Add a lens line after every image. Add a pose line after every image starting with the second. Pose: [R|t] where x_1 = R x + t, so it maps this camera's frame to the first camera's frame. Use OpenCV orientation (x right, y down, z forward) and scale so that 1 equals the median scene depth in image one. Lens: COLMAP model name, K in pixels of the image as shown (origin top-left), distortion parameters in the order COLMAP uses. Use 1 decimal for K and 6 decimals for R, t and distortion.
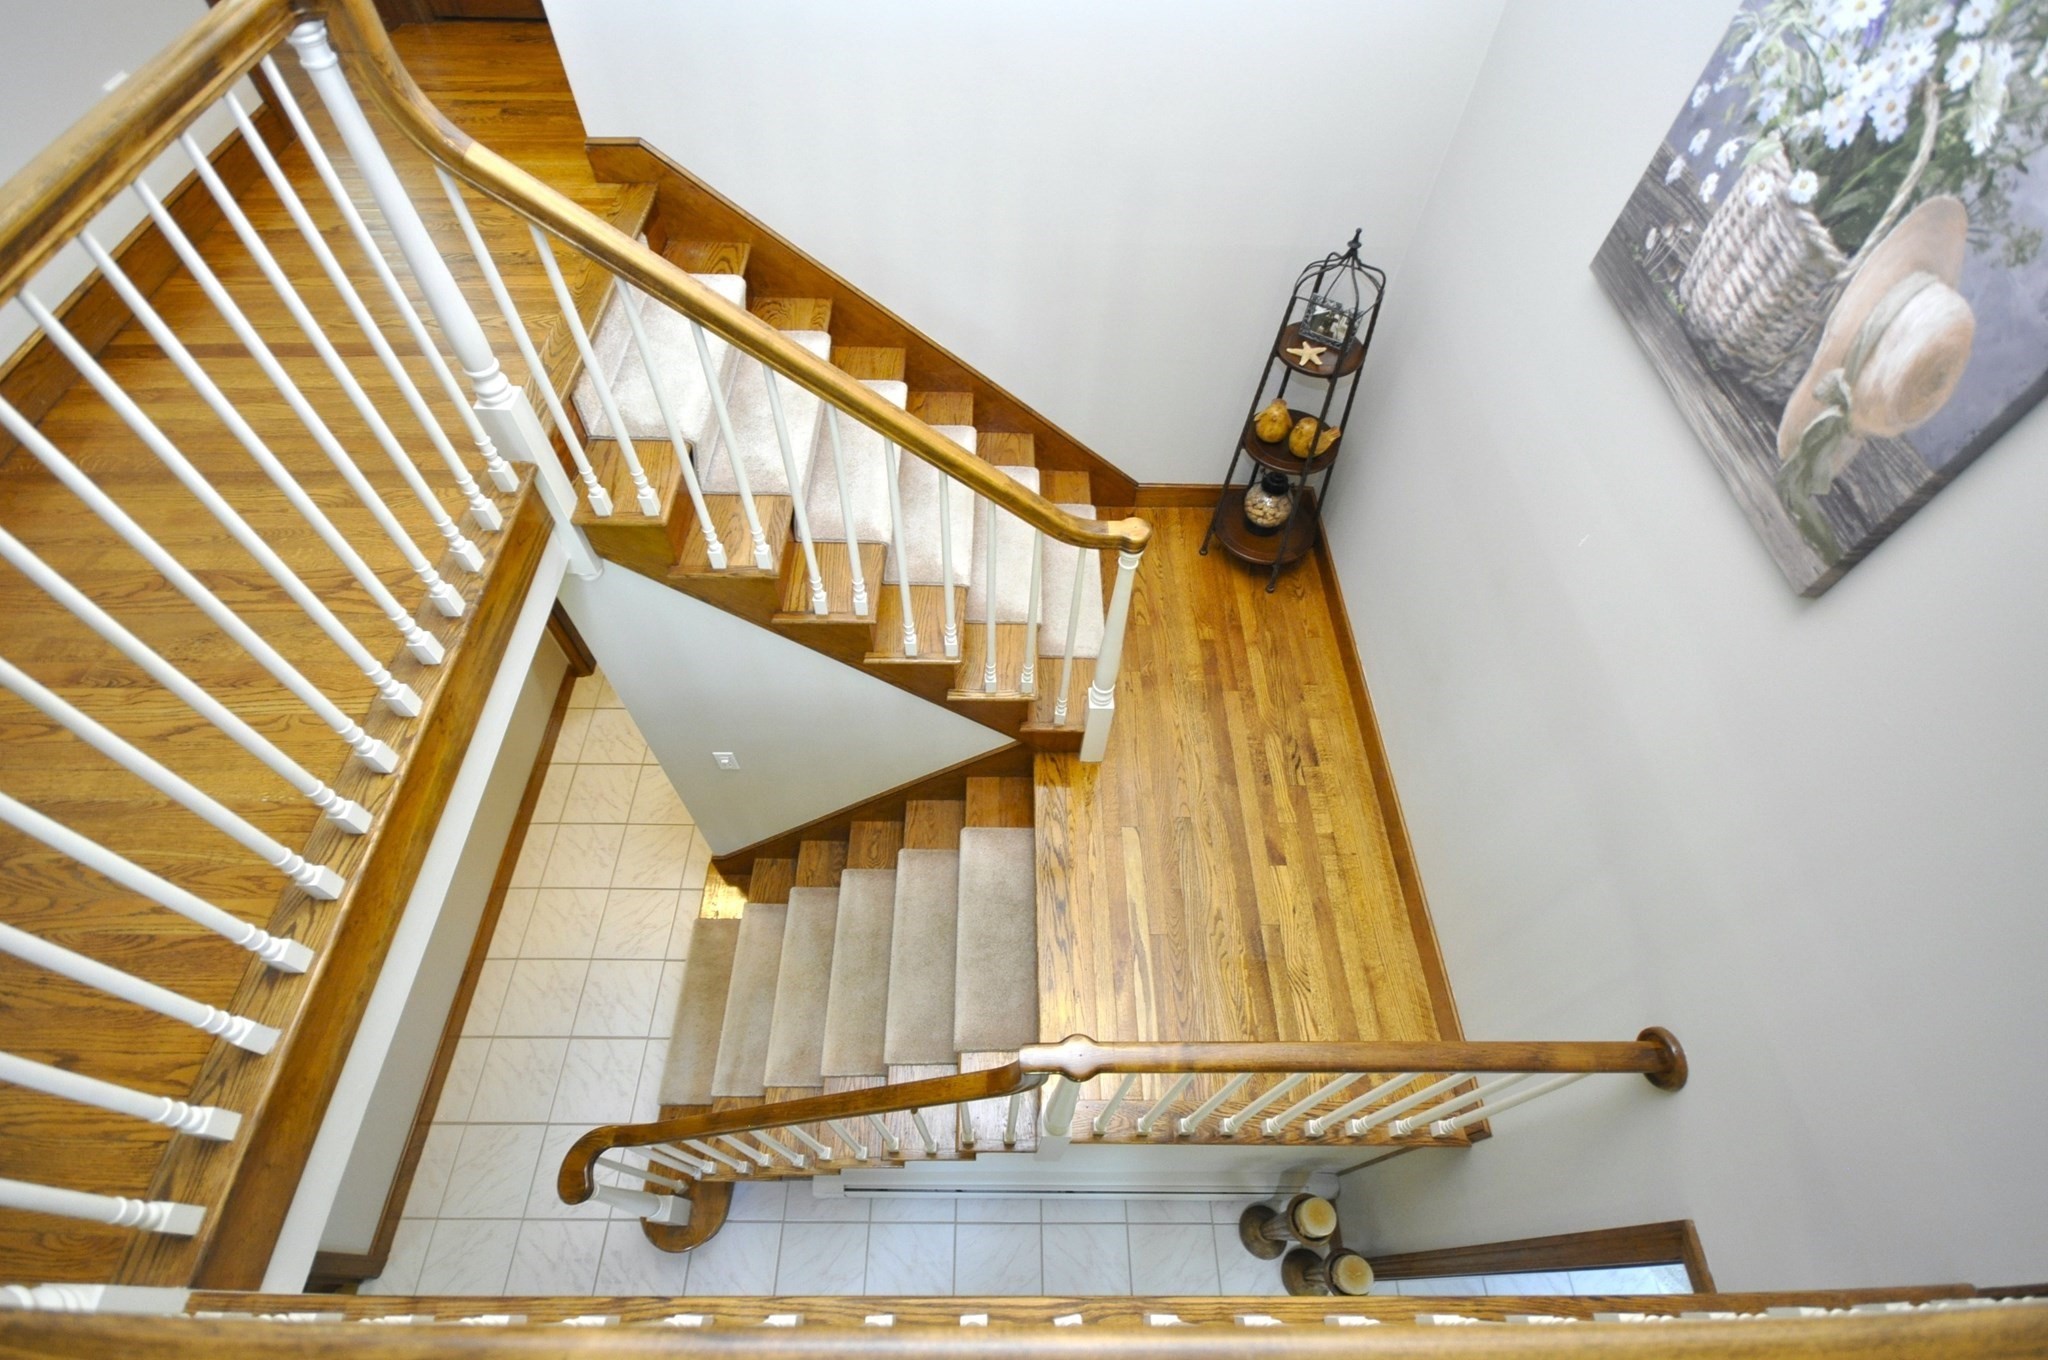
lens RADIAL K [[904.9, 0, 1013.7], [0, 904.9, 685.1], [0, 0, 1]] dist [-0.002853, -0.002838]
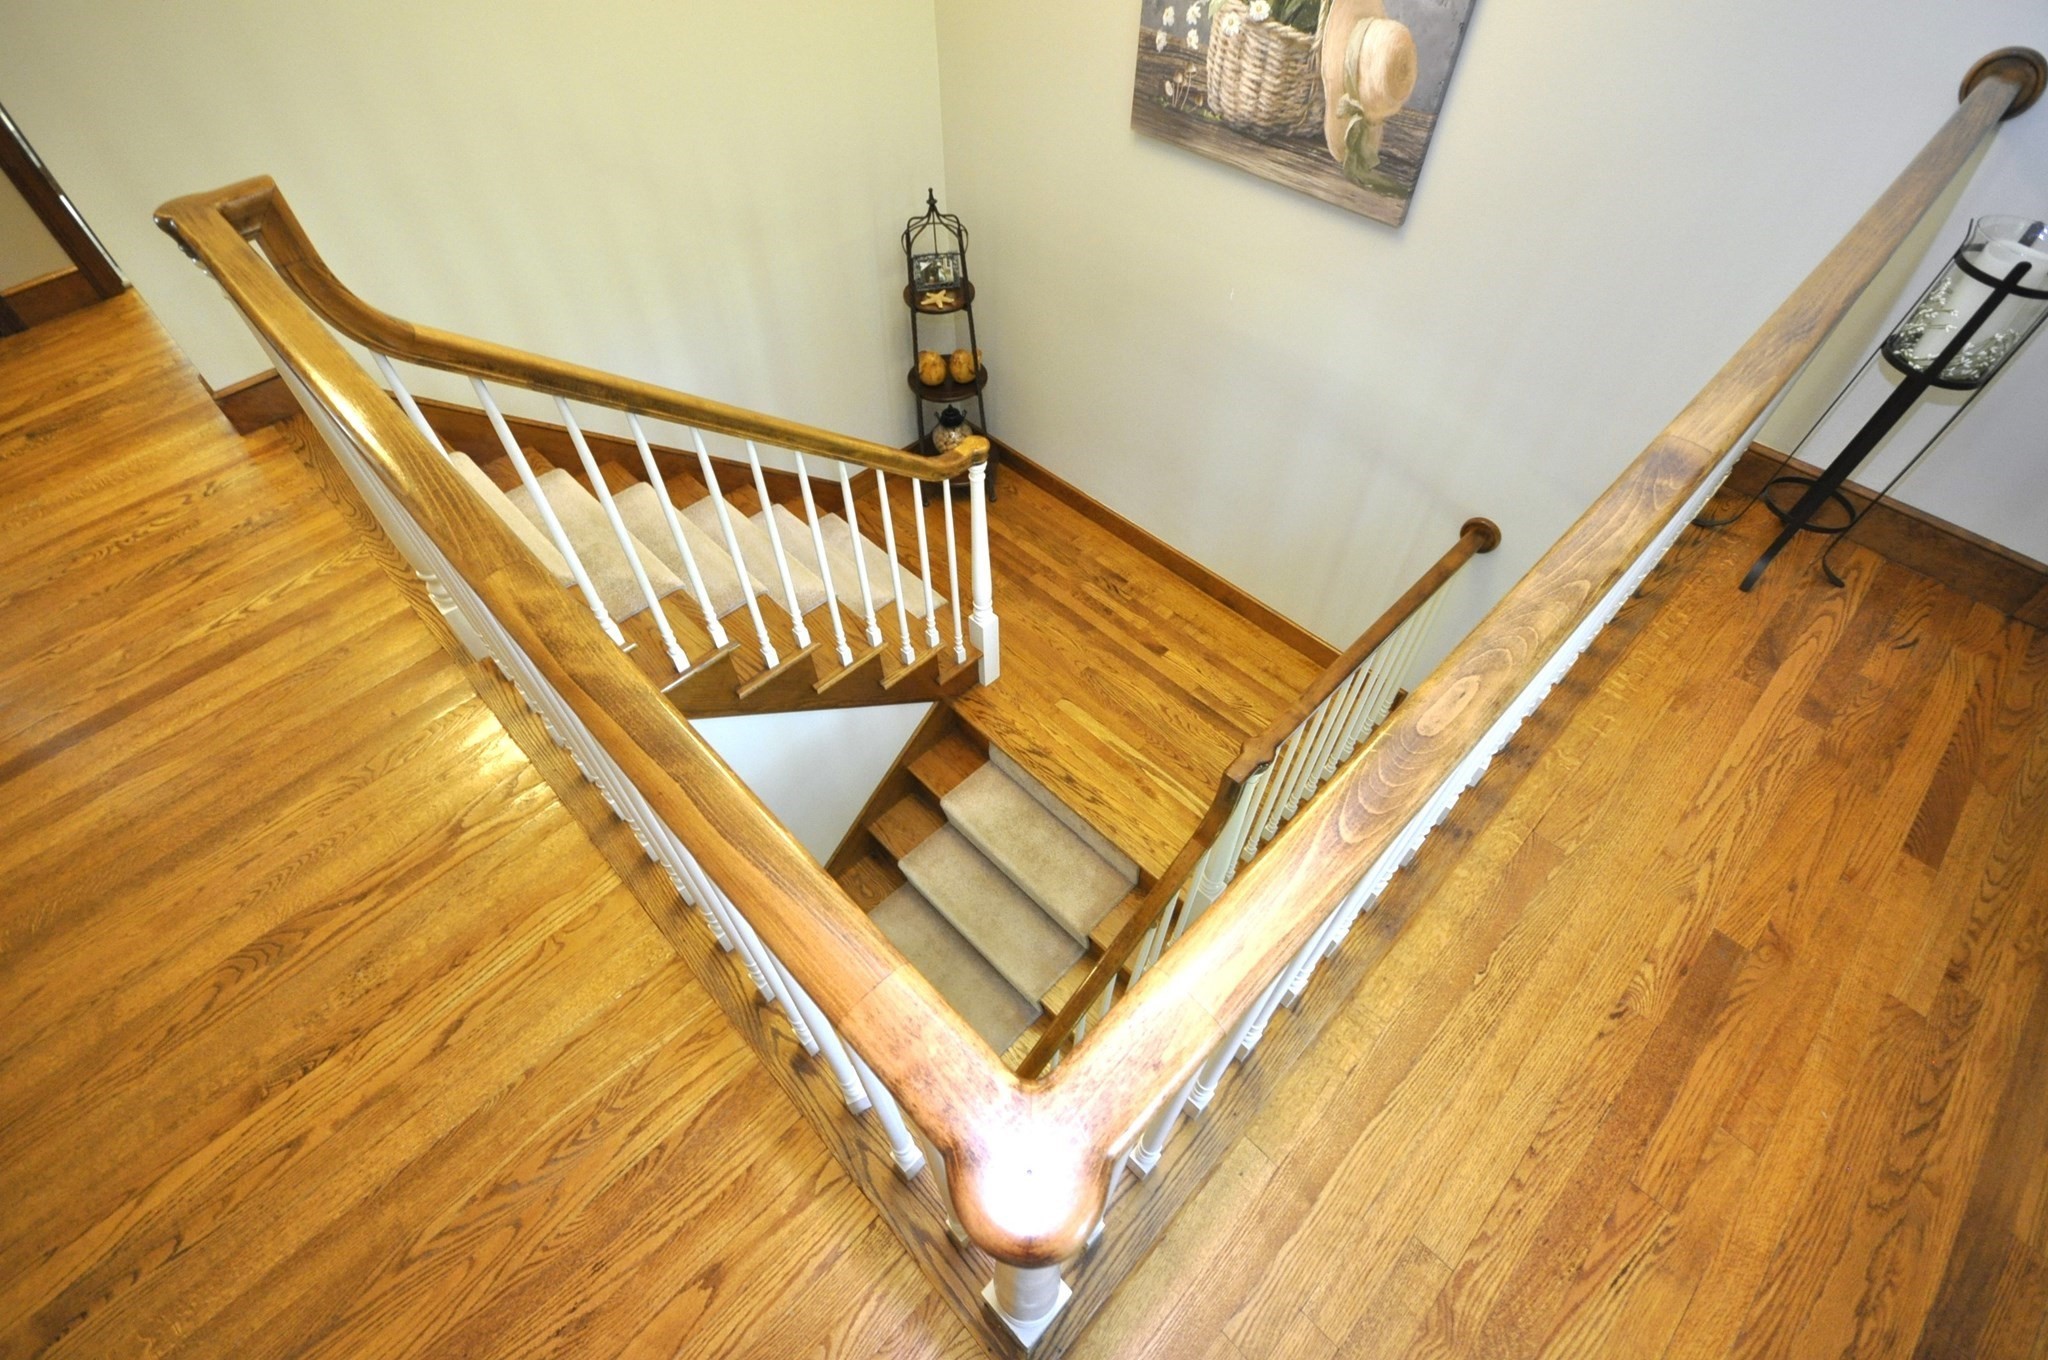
lens RADIAL K [[904.9, 0, 995.5], [0, 904.9, 690.9], [0, 0, 1]] dist [-0.002853, -0.002838]
pose [[0.720282, -0.560245, 0.409047, -0.704654], [0.588524, 0.805684, 0.067175, 0.036334], [-0.367197, 0.192349, 0.910037, -0.055993]]
